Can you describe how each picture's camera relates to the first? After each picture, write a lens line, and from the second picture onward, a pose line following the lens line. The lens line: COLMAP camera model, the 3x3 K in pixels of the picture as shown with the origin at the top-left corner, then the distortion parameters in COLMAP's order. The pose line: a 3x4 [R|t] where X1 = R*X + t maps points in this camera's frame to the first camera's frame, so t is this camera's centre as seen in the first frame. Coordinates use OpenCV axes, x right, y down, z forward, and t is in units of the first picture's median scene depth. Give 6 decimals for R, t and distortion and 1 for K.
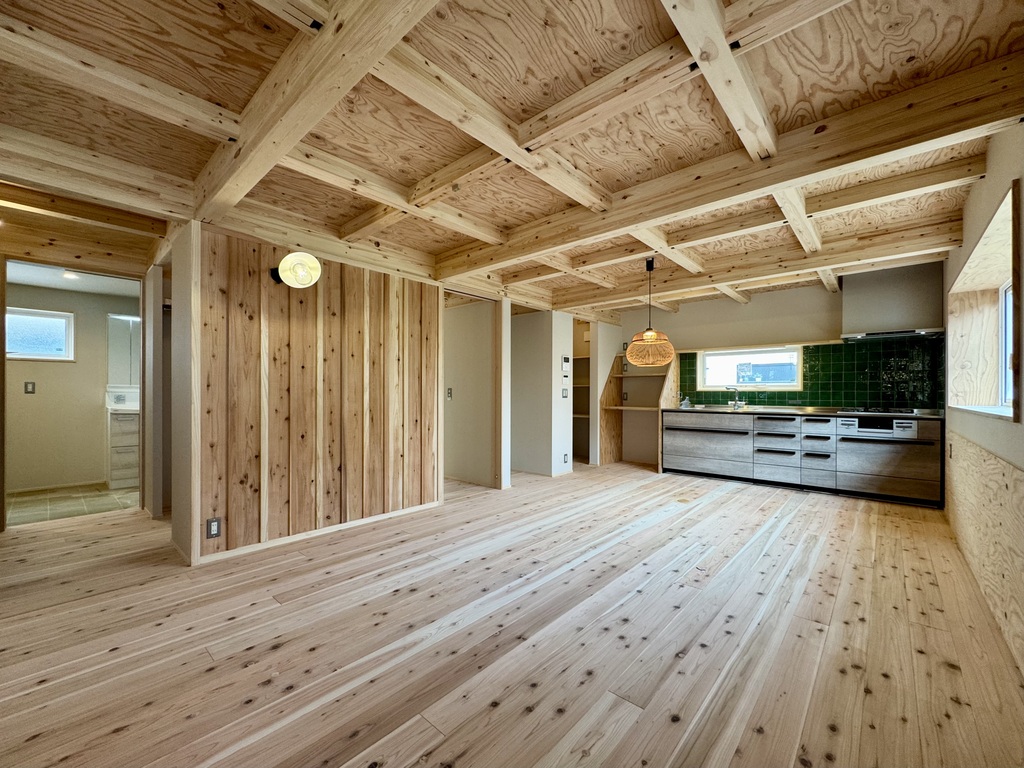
lens RADIAL K [[416.5, 0, 512.4], [0, 416.5, 394.2], [0, 0, 1]] dist [-0.004305, 0.000714]
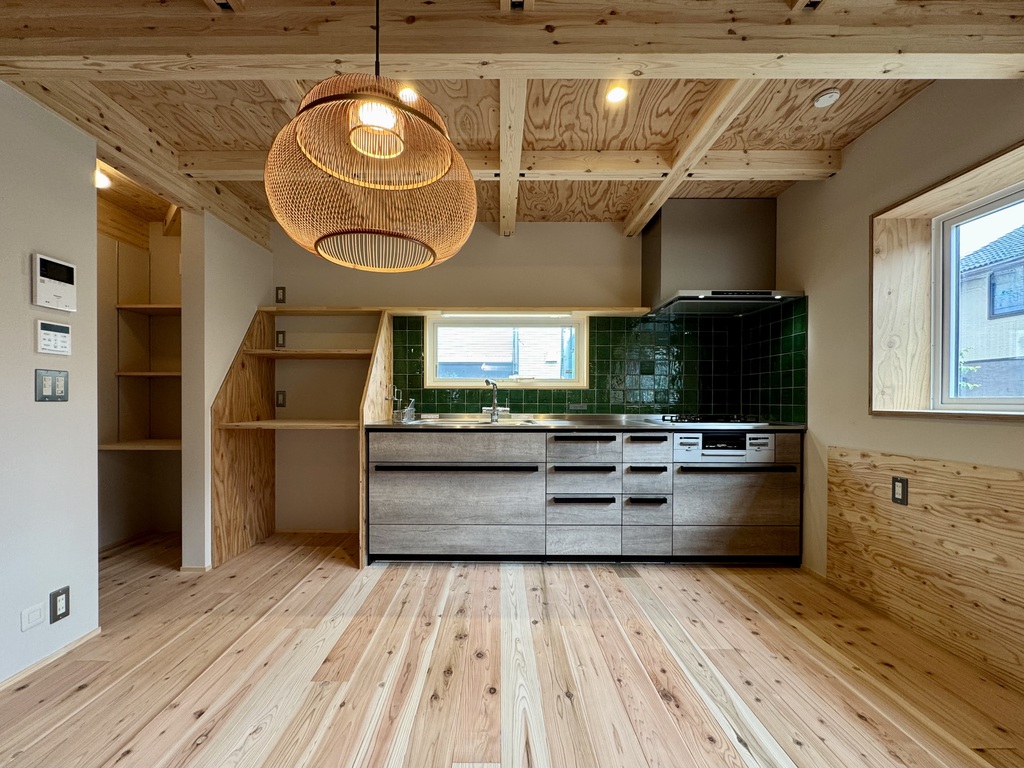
lens RADIAL K [[416.5, 0, 495.7], [0, 416.5, 402.8], [0, 0, 1]] dist [-0.004305, 0.000714]
pose [[0.747341, -0.005108, 0.664422, 0.295201], [0.000424, 0.999974, 0.007212, 0.014144], [-0.664441, -0.005108, 0.747323, 1.025008]]
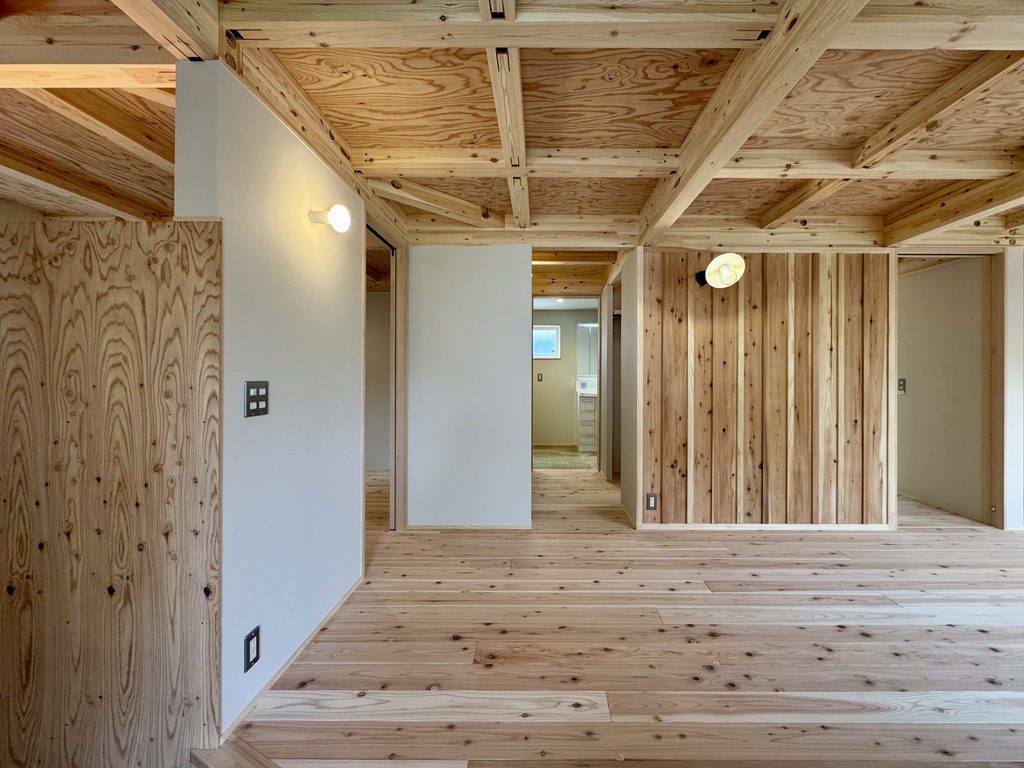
lens RADIAL K [[416.5, 0, 537.4], [0, 416.5, 370.5], [0, 0, 1]] dist [-0.004305, 0.000714]
pose [[0.669366, -0.002669, -0.742928, -0.045397], [-0.002097, 0.999983, -0.005482, -0.035778], [0.742930, 0.005227, 0.669349, -0.029384]]
